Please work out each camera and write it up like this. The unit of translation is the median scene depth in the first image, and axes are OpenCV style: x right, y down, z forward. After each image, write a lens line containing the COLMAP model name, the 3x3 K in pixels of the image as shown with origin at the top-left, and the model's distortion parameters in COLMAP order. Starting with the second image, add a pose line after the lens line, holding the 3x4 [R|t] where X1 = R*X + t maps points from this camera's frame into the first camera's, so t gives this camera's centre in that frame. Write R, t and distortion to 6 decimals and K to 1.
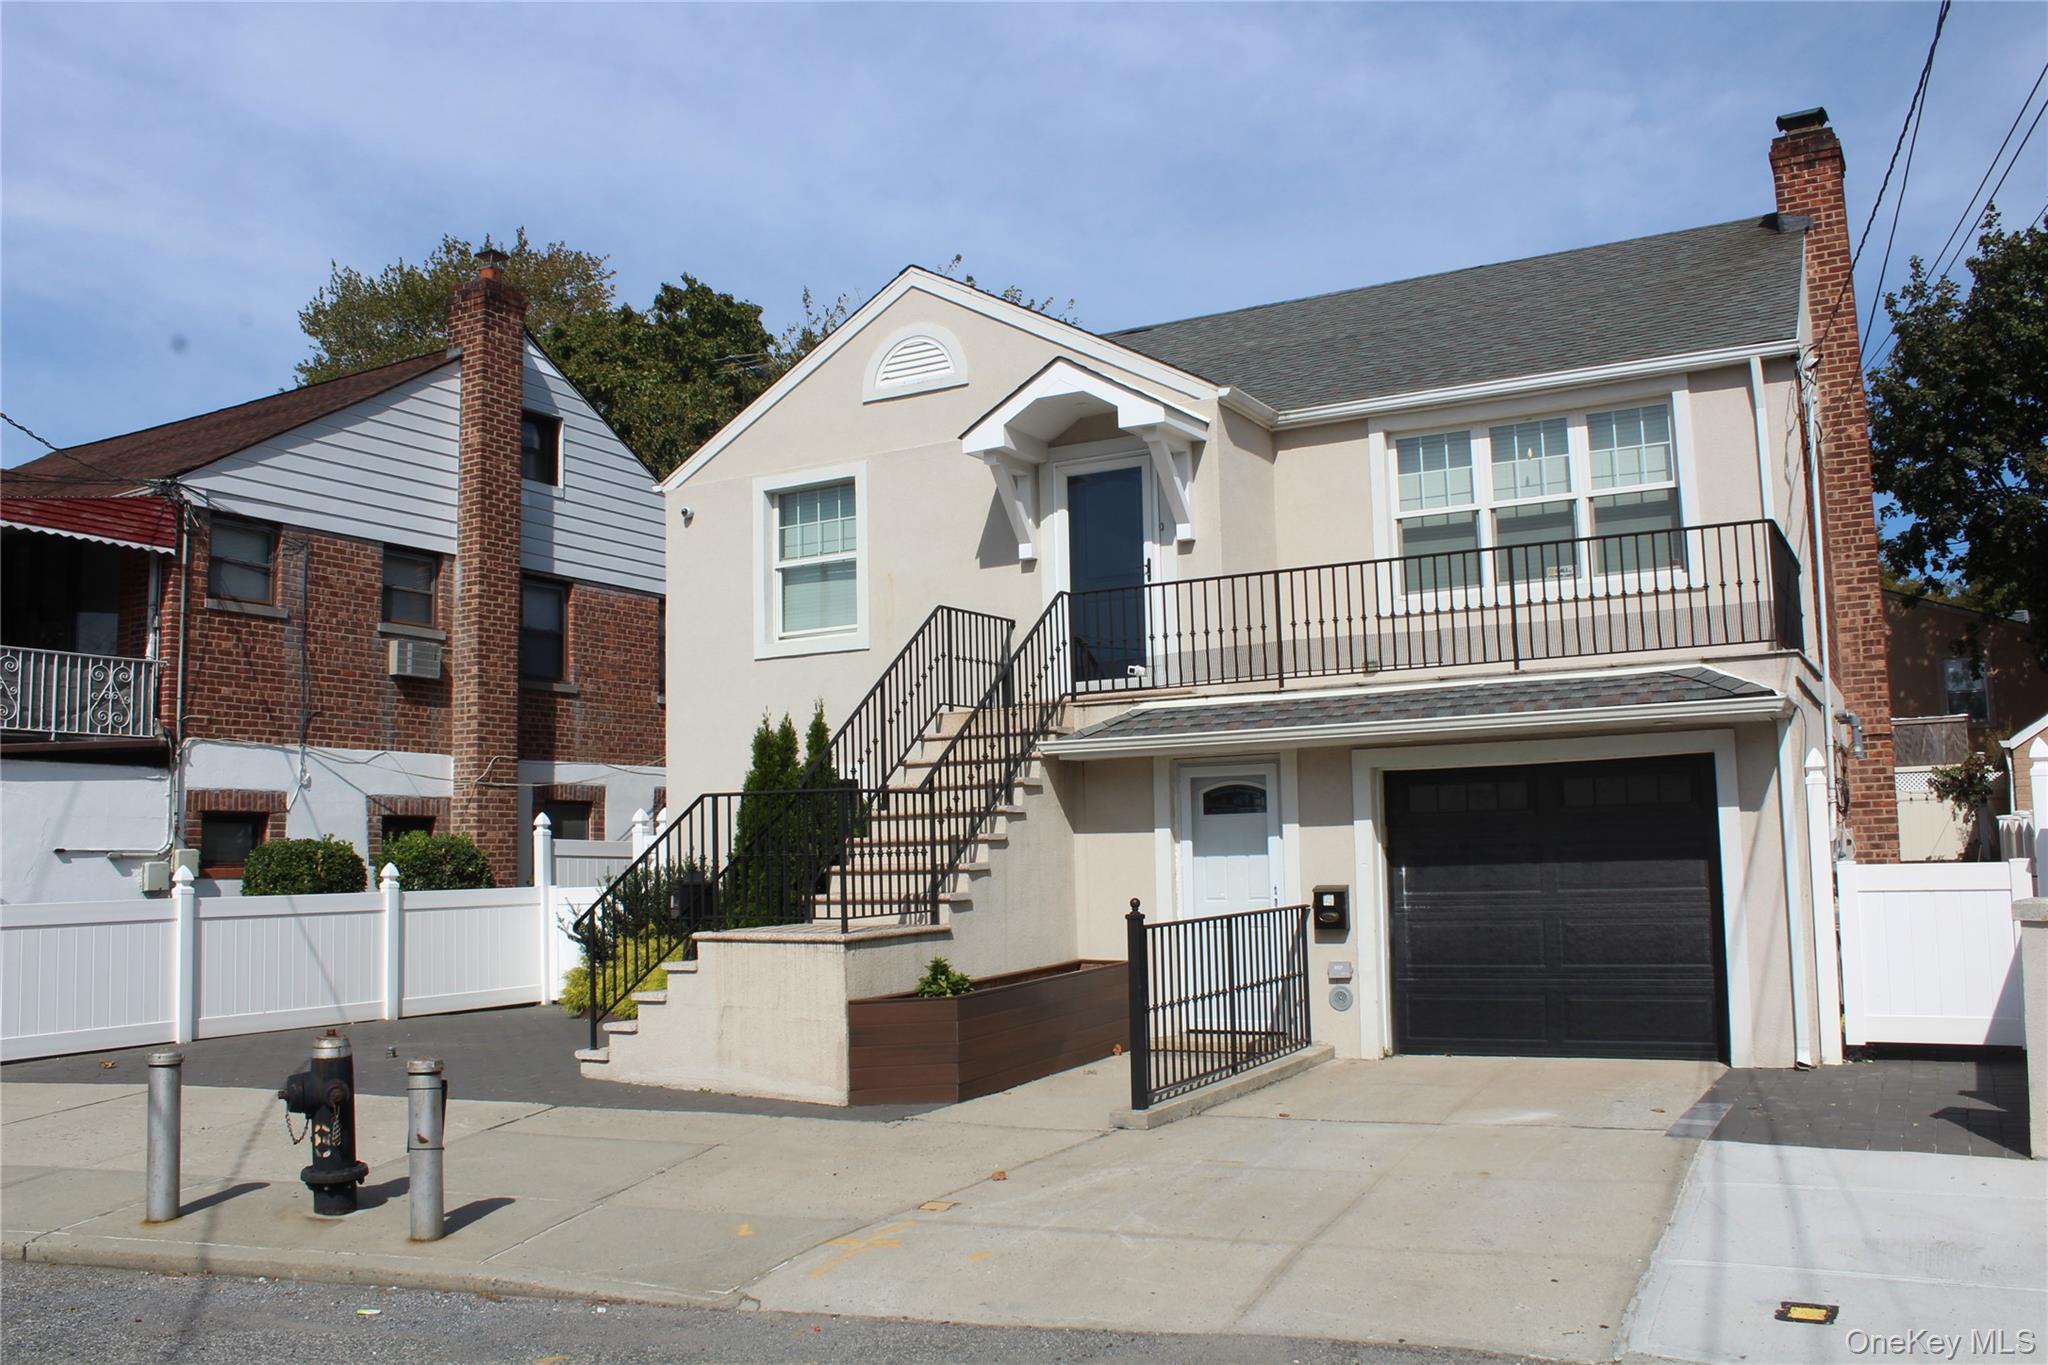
lens RADIAL K [[1702.2, 0, 1014.0], [0, 1702.2, 683.2], [0, 0, 1]] dist [-0.118782, 0.004921]
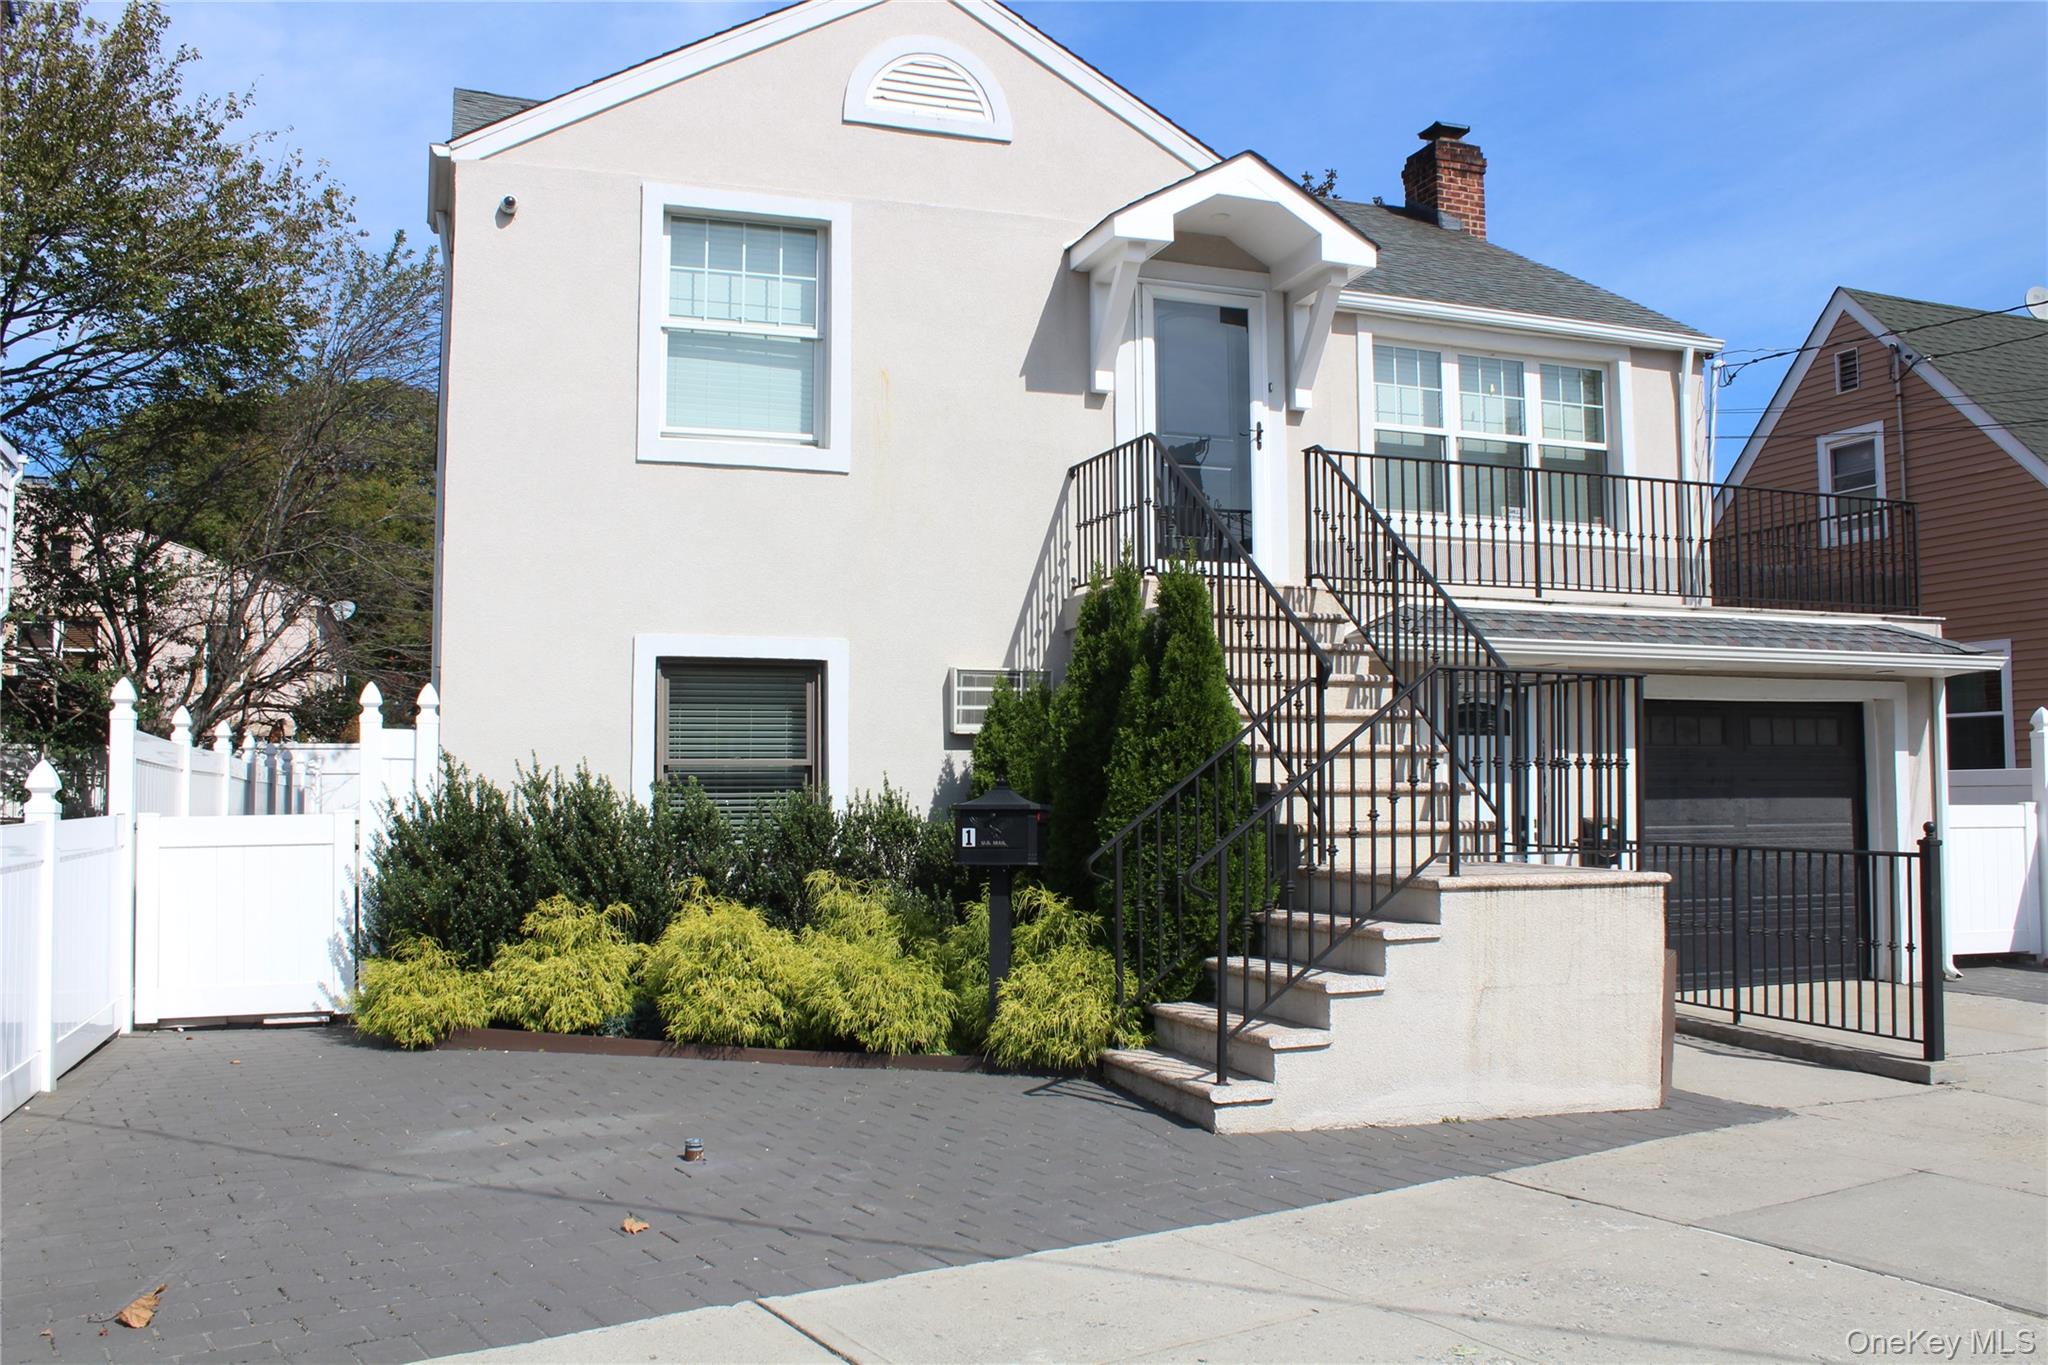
lens RADIAL K [[1702.2, 0, 1014.0], [0, 1702.2, 683.2], [0, 0, 1]] dist [-0.118782, 0.004921]
pose [[0.661780, 0.071684, 0.746263, -0.713594], [-0.093080, 0.995573, -0.013089, 0.088155], [-0.743897, -0.060800, 0.665523, 0.633077]]
